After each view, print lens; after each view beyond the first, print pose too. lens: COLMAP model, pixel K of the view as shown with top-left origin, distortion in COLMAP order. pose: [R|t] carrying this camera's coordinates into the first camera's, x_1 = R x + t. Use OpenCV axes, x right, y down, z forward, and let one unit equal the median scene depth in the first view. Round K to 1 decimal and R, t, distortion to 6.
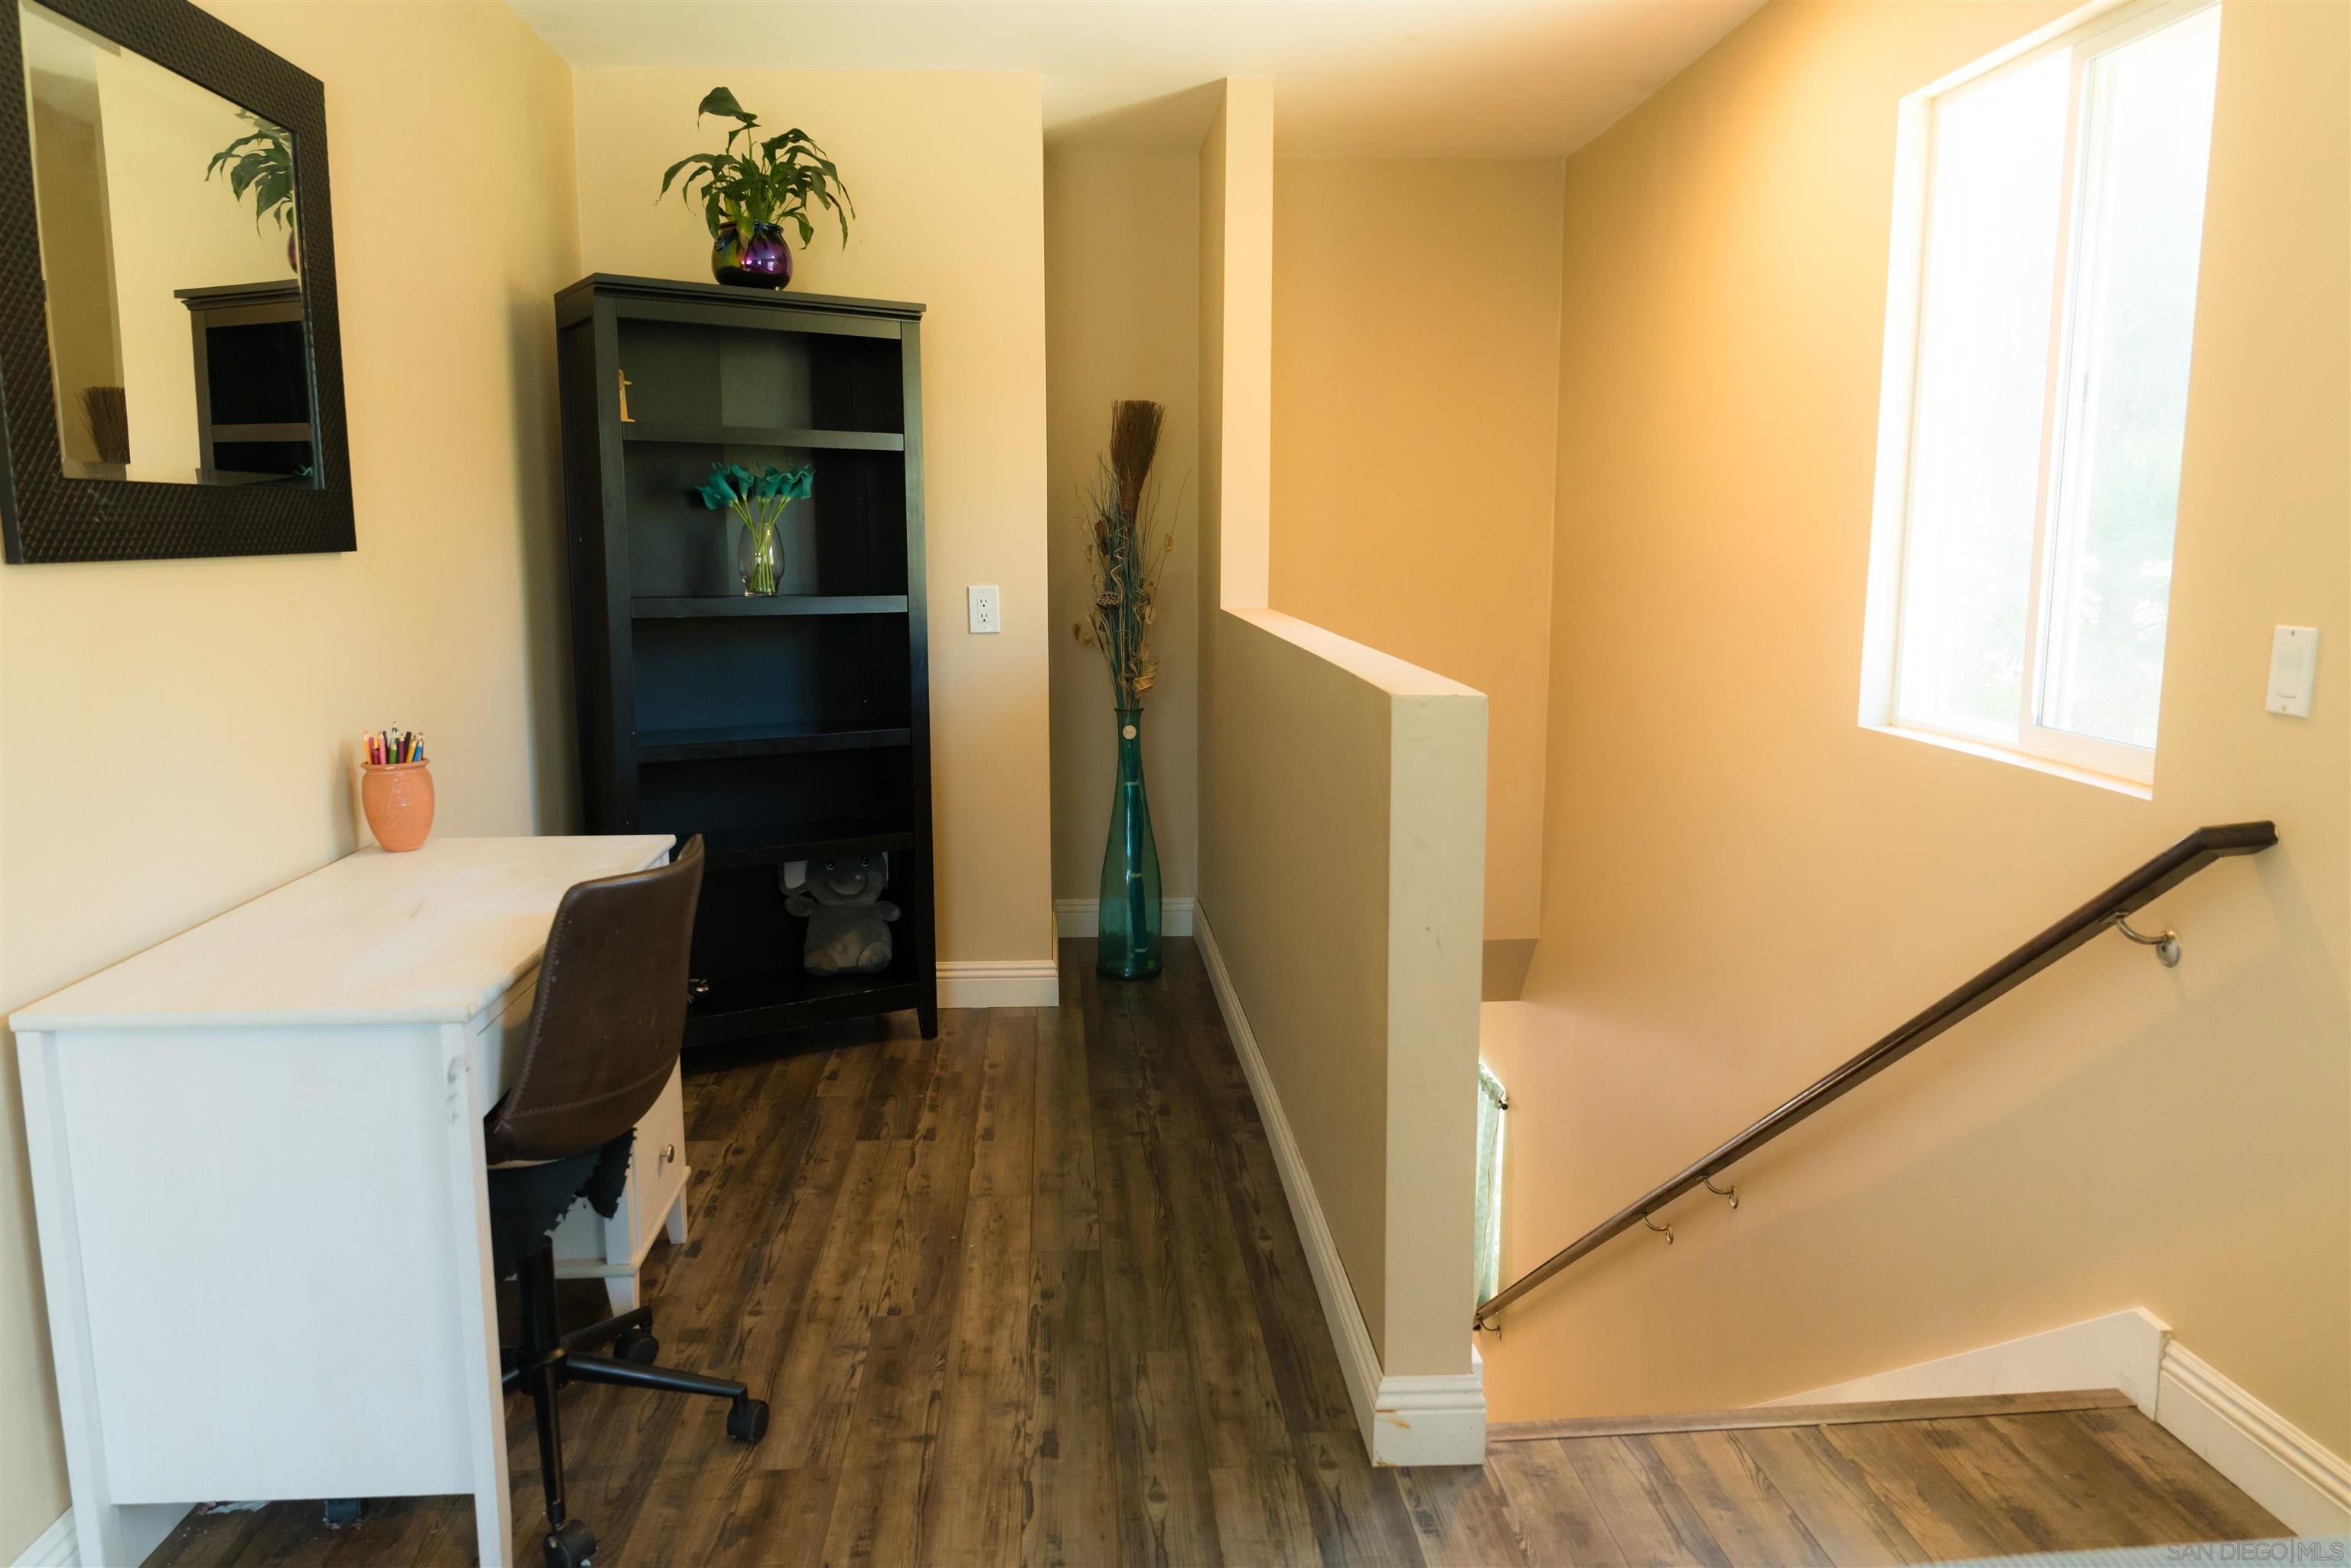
lens RADIAL K [[1633.0, 0, 1173.3], [0, 1633.0, 806.9], [0, 0, 1]] dist [-0.002771, 0.001366]
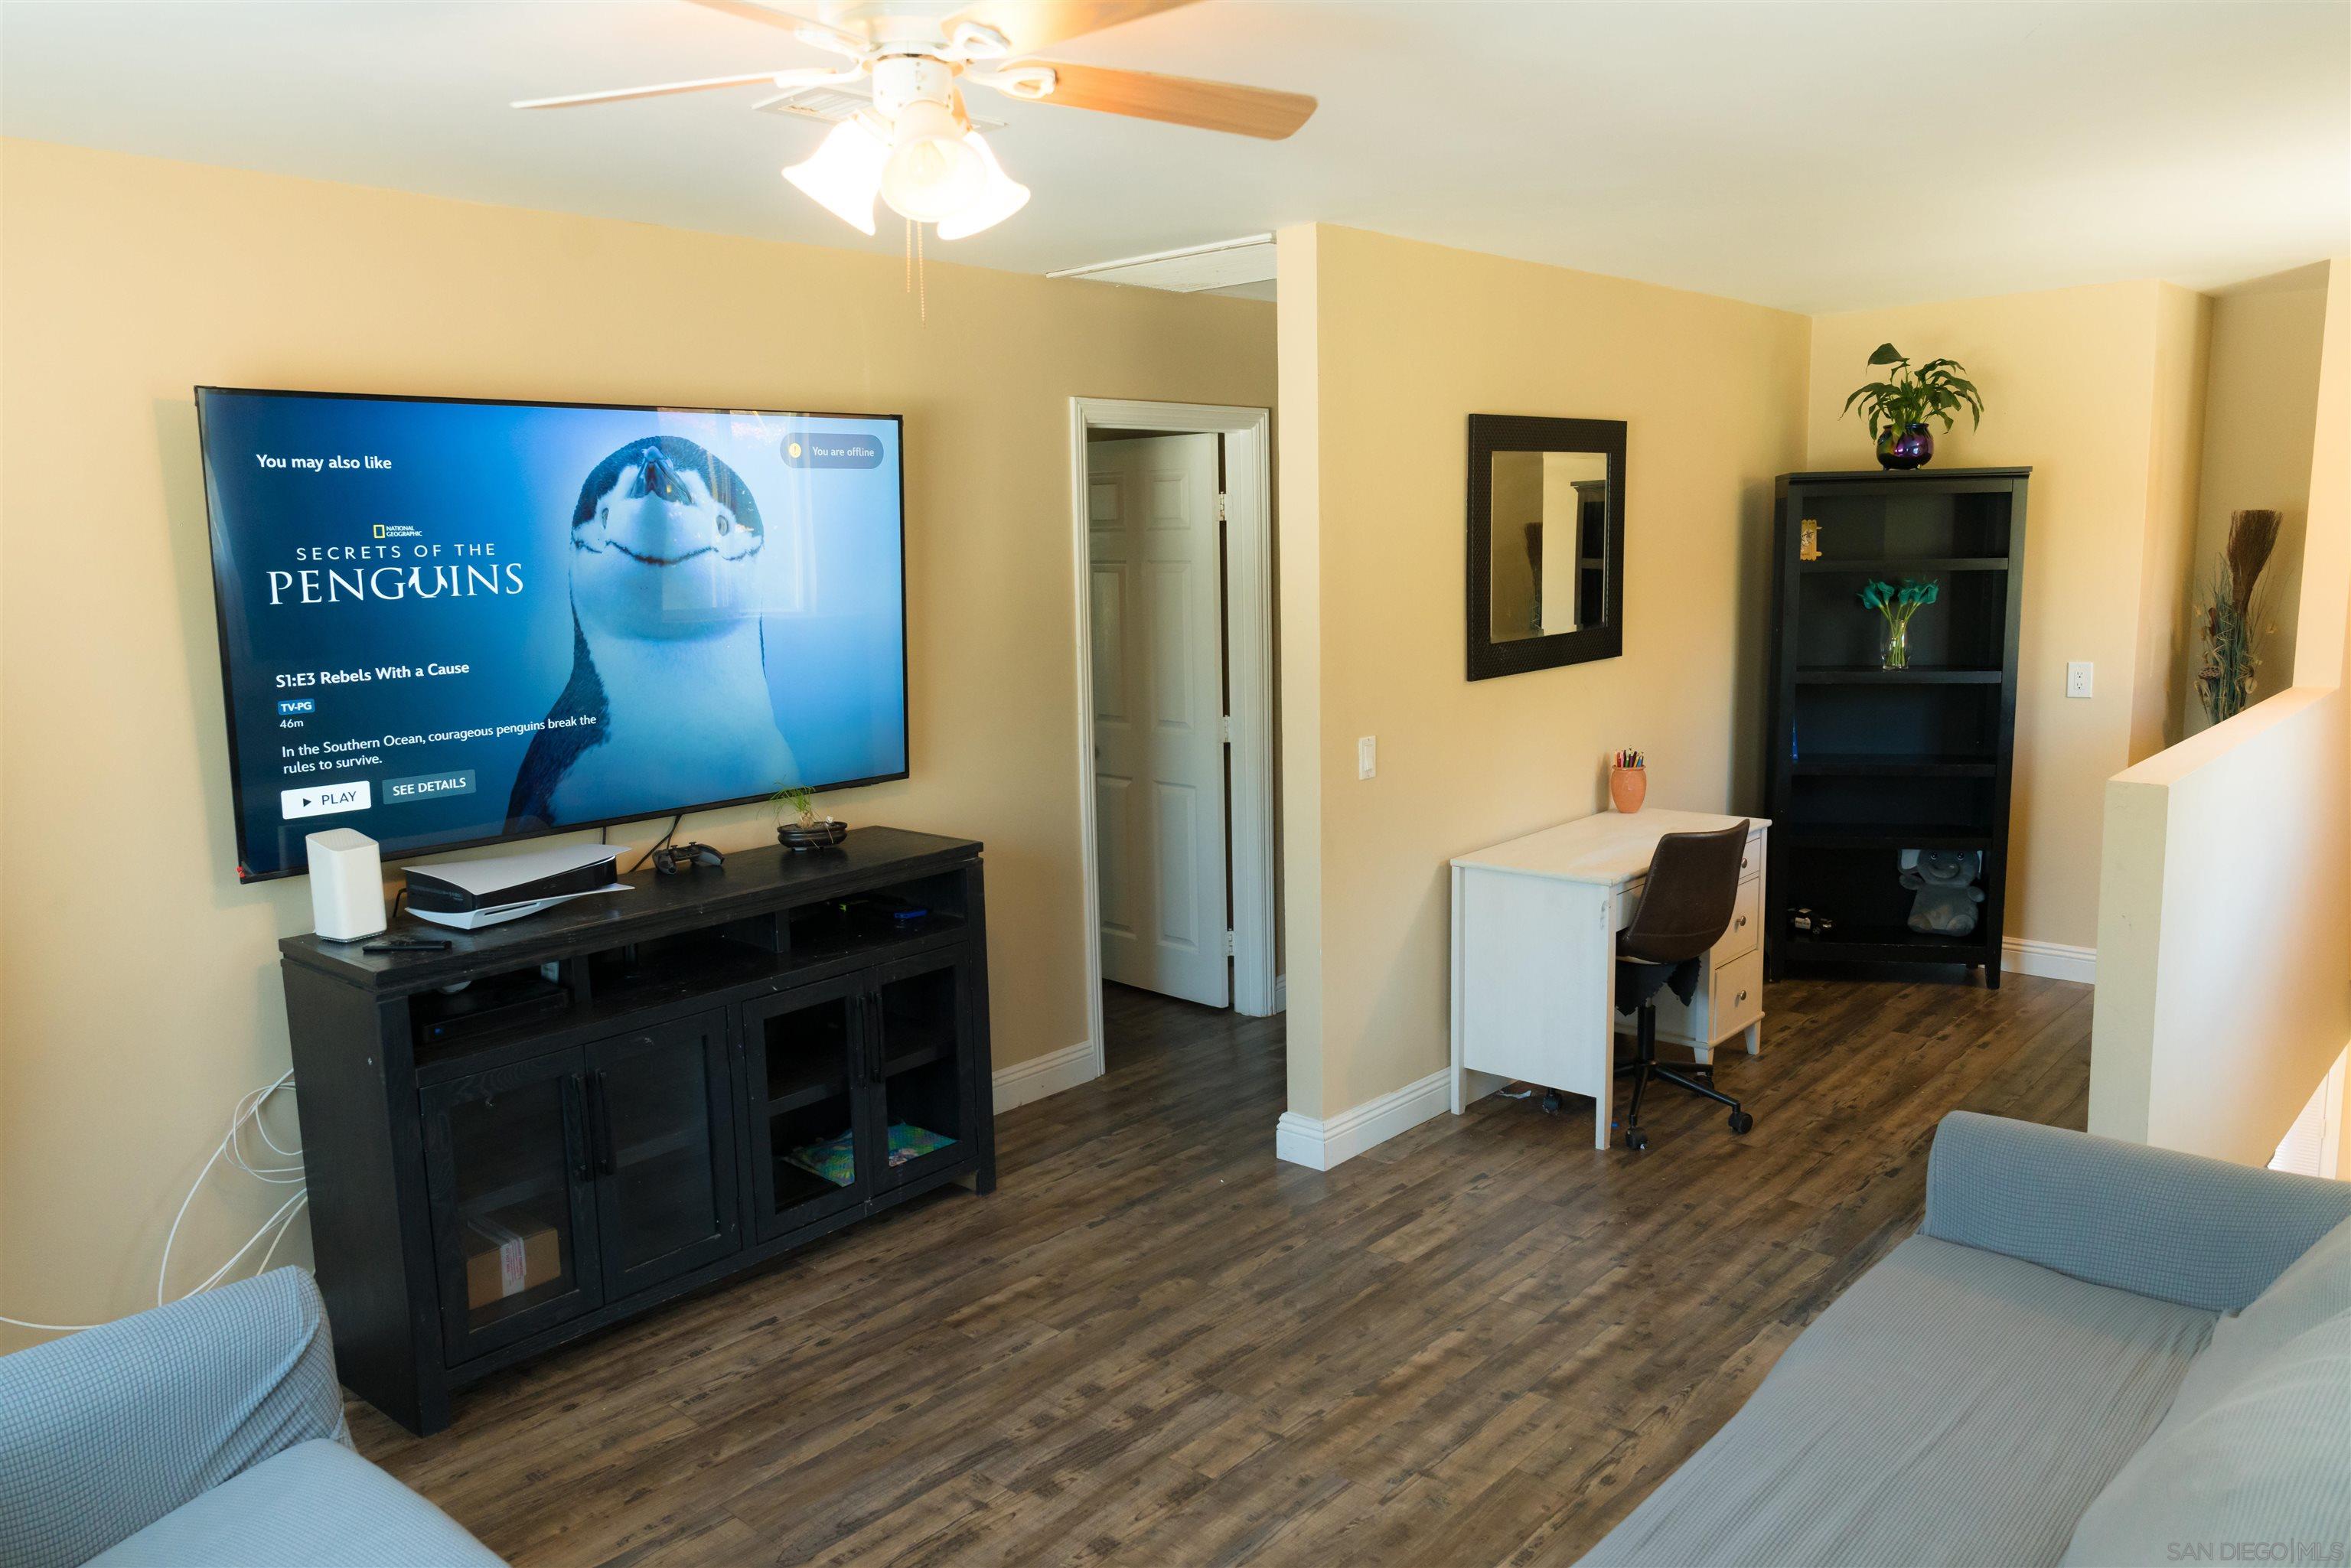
lens RADIAL K [[1654.8, 0, 1175.5], [0, 1654.8, 784.0], [0, 0, 1]] dist [-0.010742, -0.001118]
pose [[0.693470, 0.089366, -0.714922, 0.398640], [-0.090733, 0.995210, 0.036392, -0.021508], [0.714749, 0.039630, 0.698257, -0.538631]]
